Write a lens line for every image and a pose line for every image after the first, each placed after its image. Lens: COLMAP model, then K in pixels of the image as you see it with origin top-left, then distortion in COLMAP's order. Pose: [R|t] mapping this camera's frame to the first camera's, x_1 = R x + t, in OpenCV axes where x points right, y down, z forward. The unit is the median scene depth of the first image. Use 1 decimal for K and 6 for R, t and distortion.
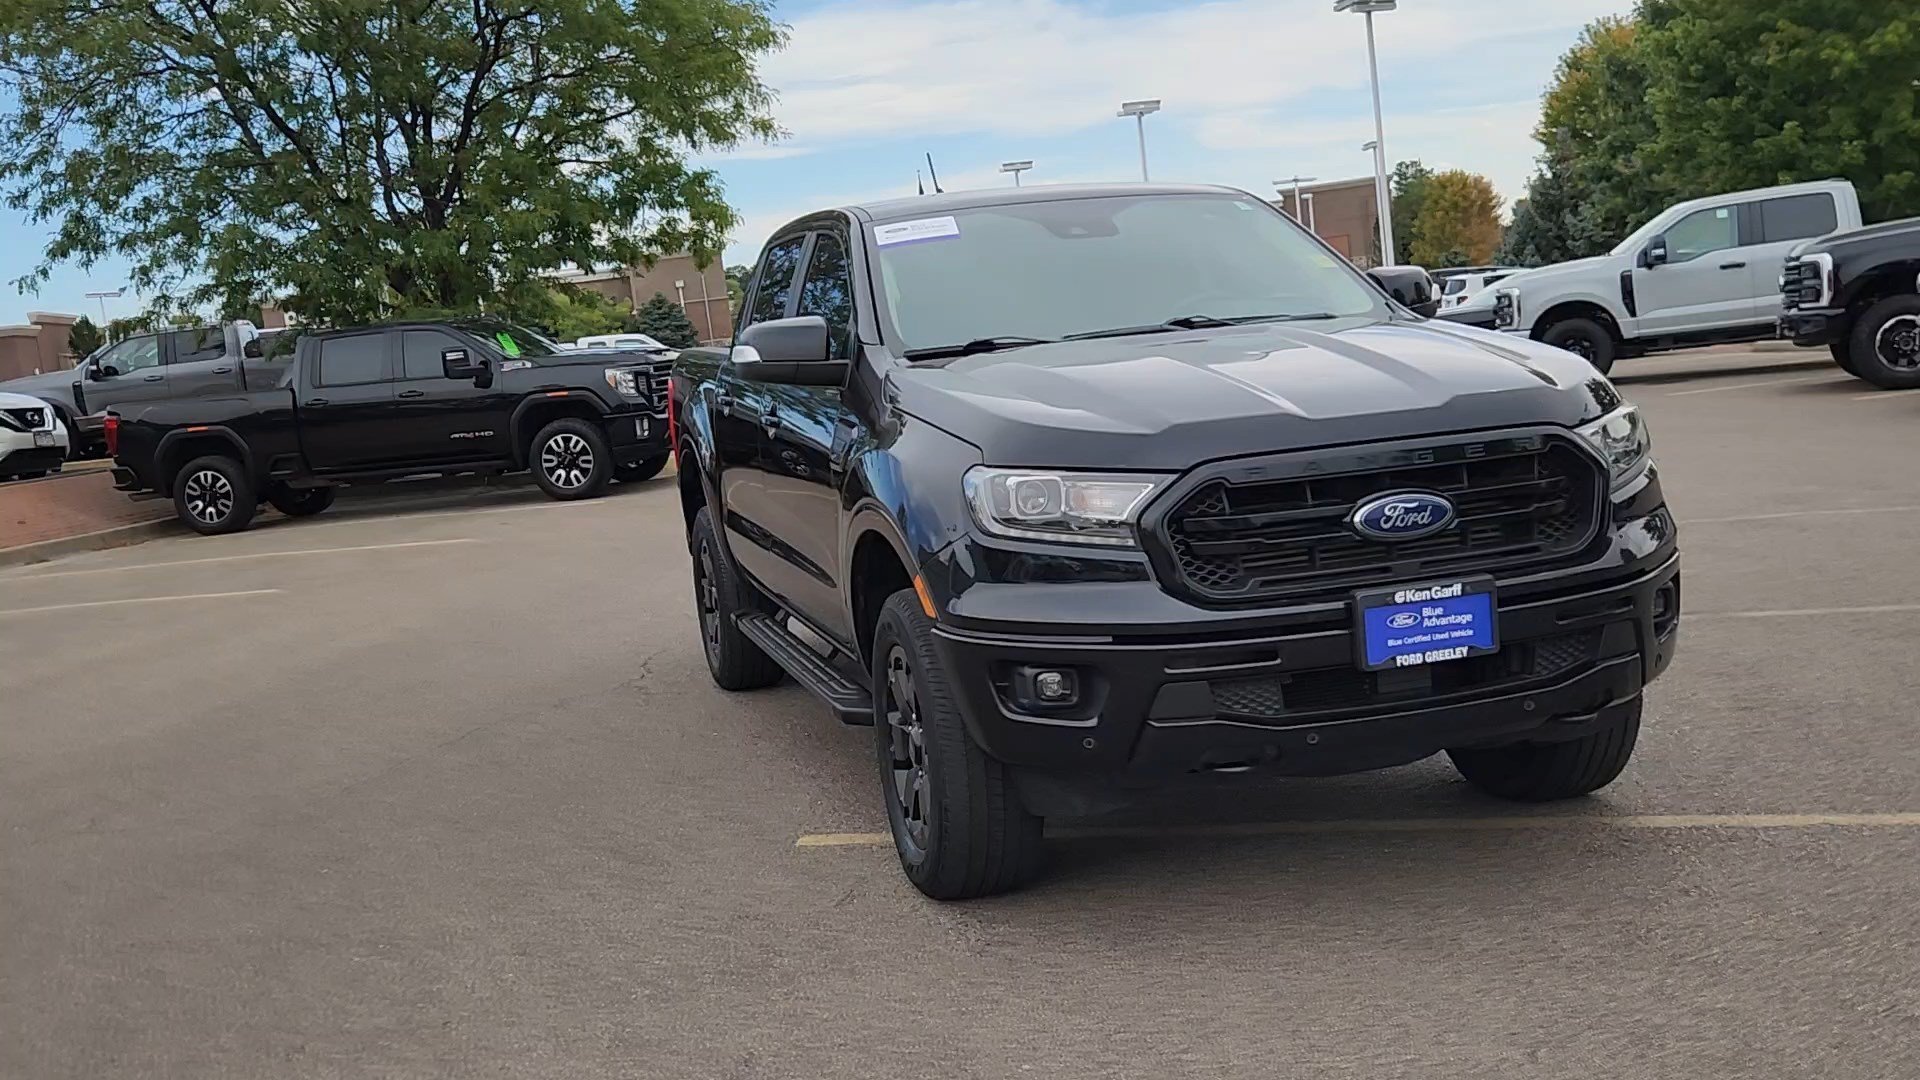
lens RADIAL K [[1894.4, 0, 951.6], [0, 1894.4, 570.0], [0, 0, 1]] dist [0.025652, 0.000000]
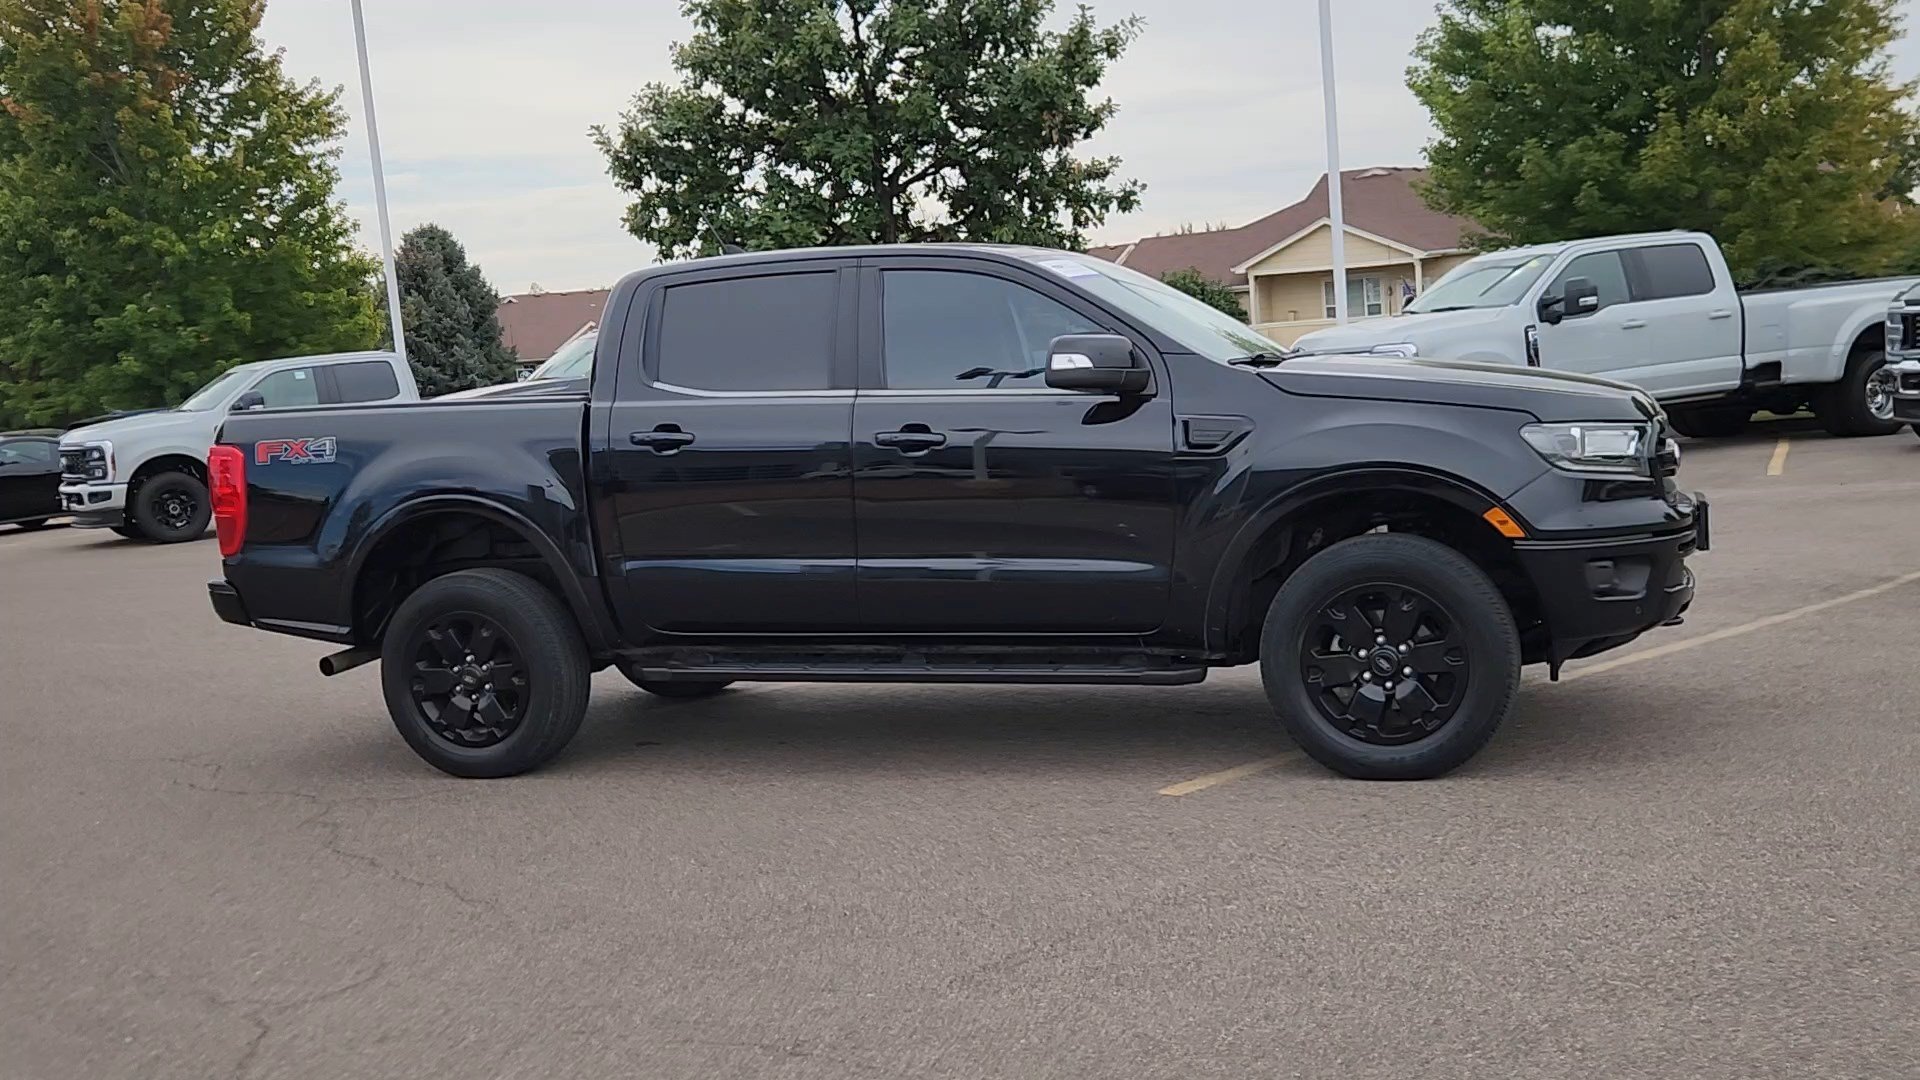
lens RADIAL K [[1894.4, 0, 946.4], [0, 1894.4, 556.1], [0, 0, 1]] dist [0.025652, 0.000000]
pose [[0.579379, -0.029481, 0.814525, -0.282073], [0.121329, 0.991331, -0.050423, 0.012059], [-0.805977, 0.128040, 0.577933, 0.117919]]
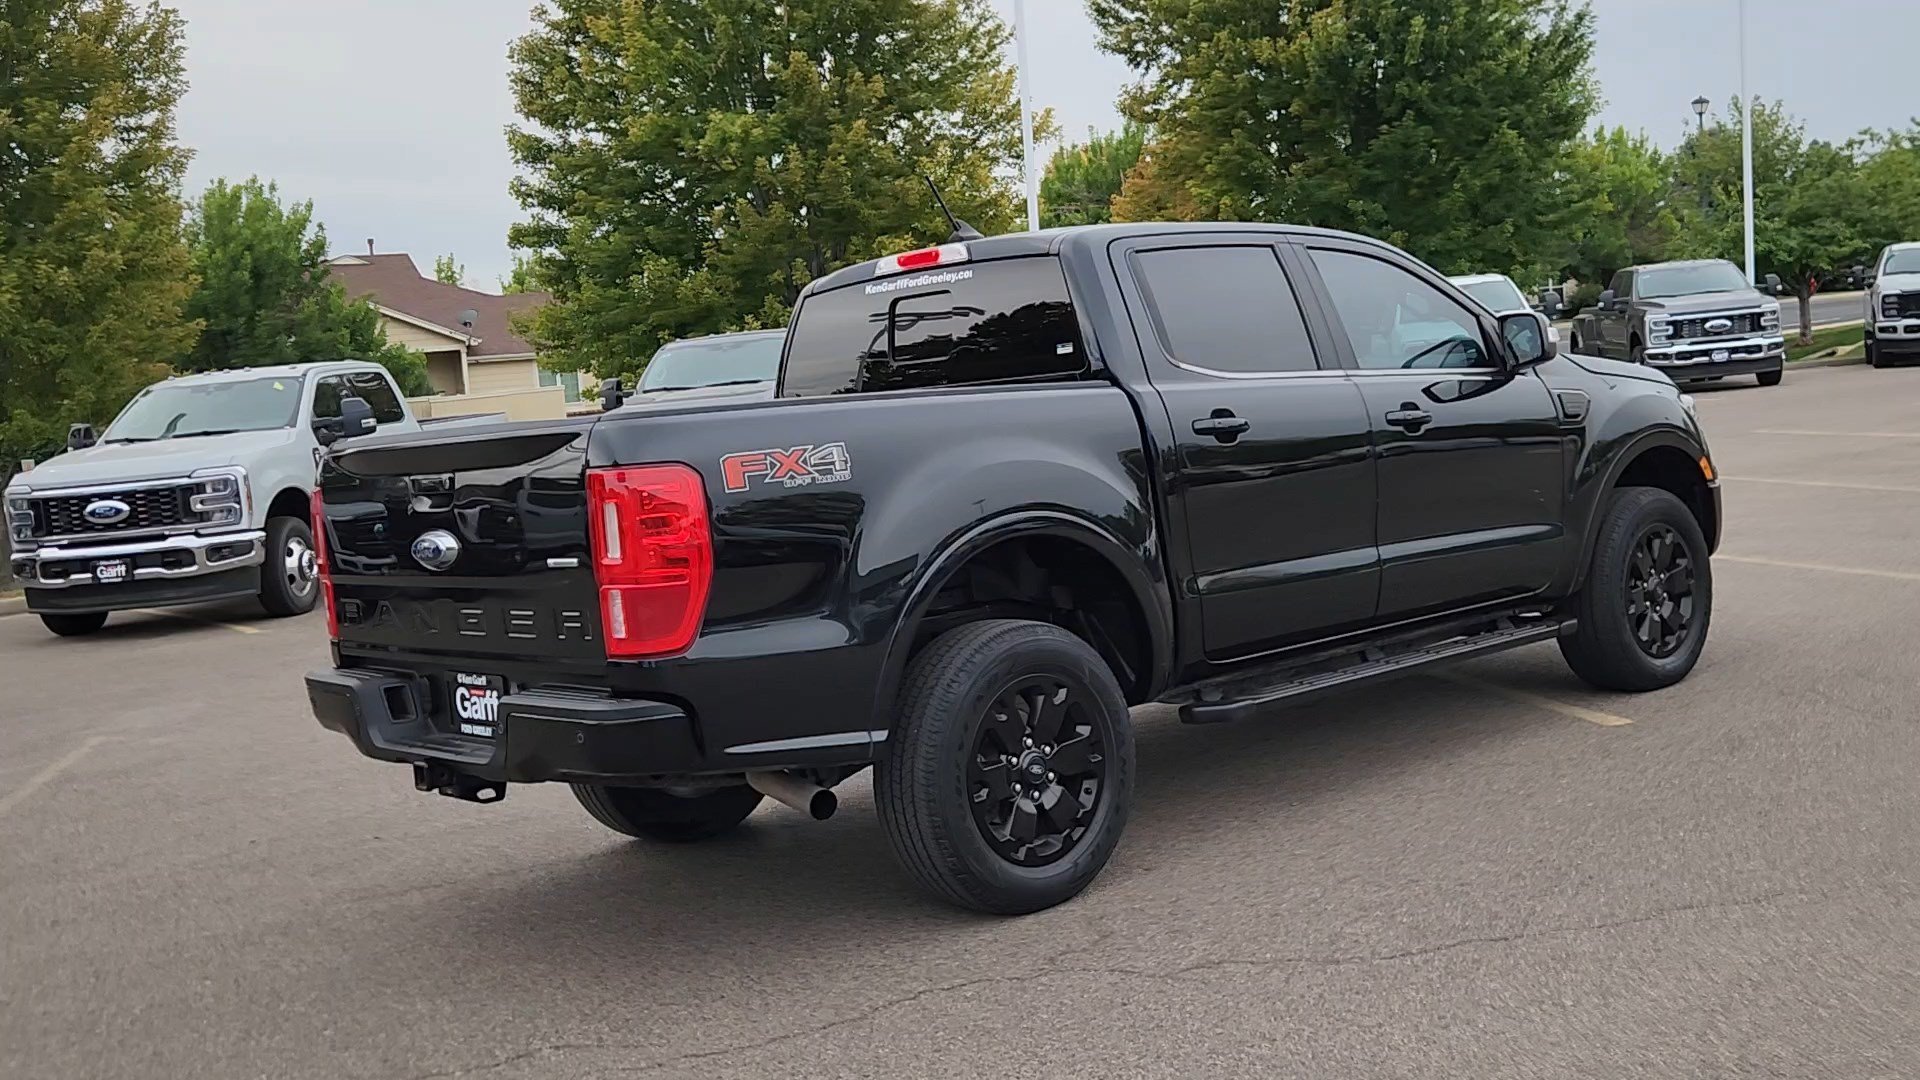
lens RADIAL K [[1894.4, 0, 950.1], [0, 1894.4, 555.5], [0, 0, 1]] dist [0.025652, 0.000000]
pose [[-0.426451, 0.053150, 0.902948, -0.272413], [0.246711, 0.967256, 0.059583, -0.038856], [-0.870215, 0.248176, -0.425599, 0.502471]]
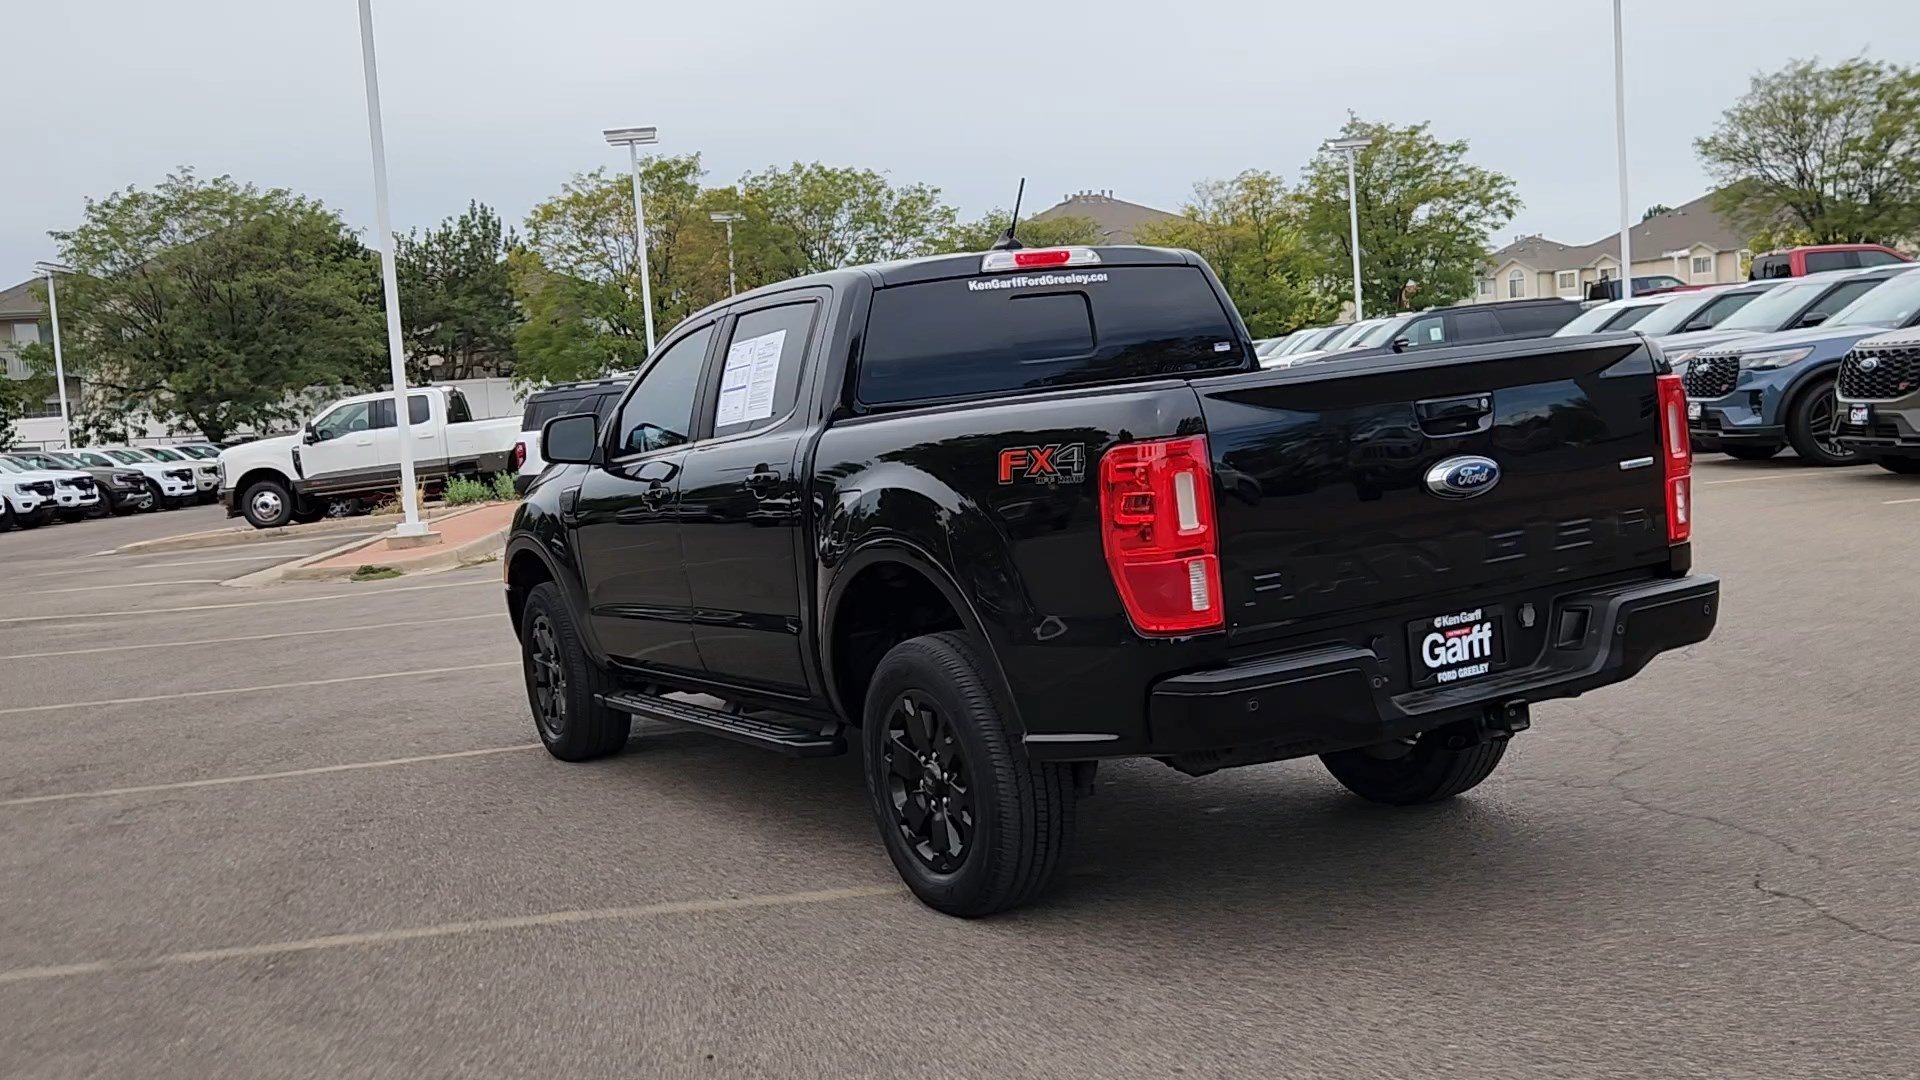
lens RADIAL K [[1894.4, 0, 946.2], [0, 1894.4, 547.1], [0, 0, 1]] dist [0.025652, 0.000000]
pose [[-0.954361, 0.201960, -0.220015, 0.085424], [0.150671, 0.961654, 0.229170, -0.094342], [0.257861, 0.185561, -0.948195, 0.656294]]
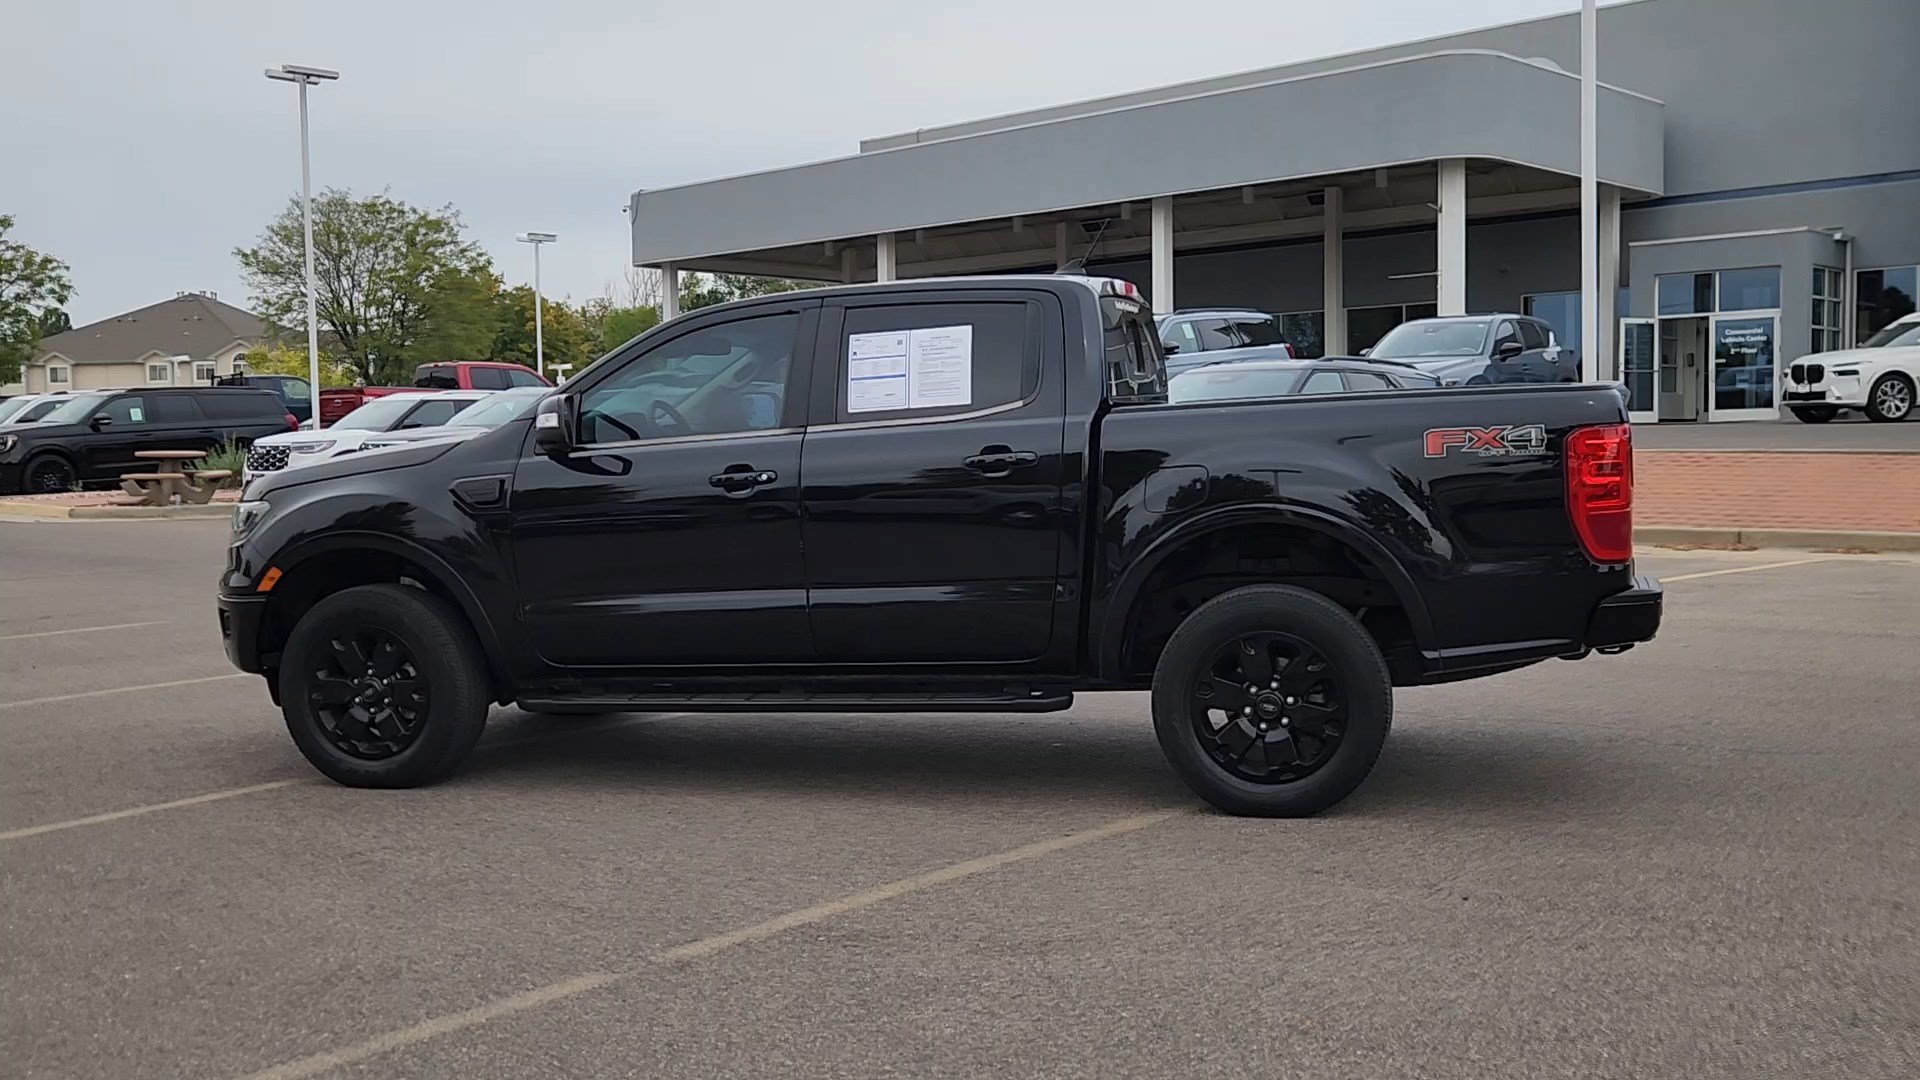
lens RADIAL K [[1894.4, 0, 941.7], [0, 1894.4, 548.7], [0, 0, 1]] dist [0.025652, 0.000000]
pose [[-0.500735, 0.170125, -0.848718, 0.323725], [-0.040637, 0.974794, 0.219373, -0.096408], [0.864646, 0.144337, -0.481200, 0.516559]]
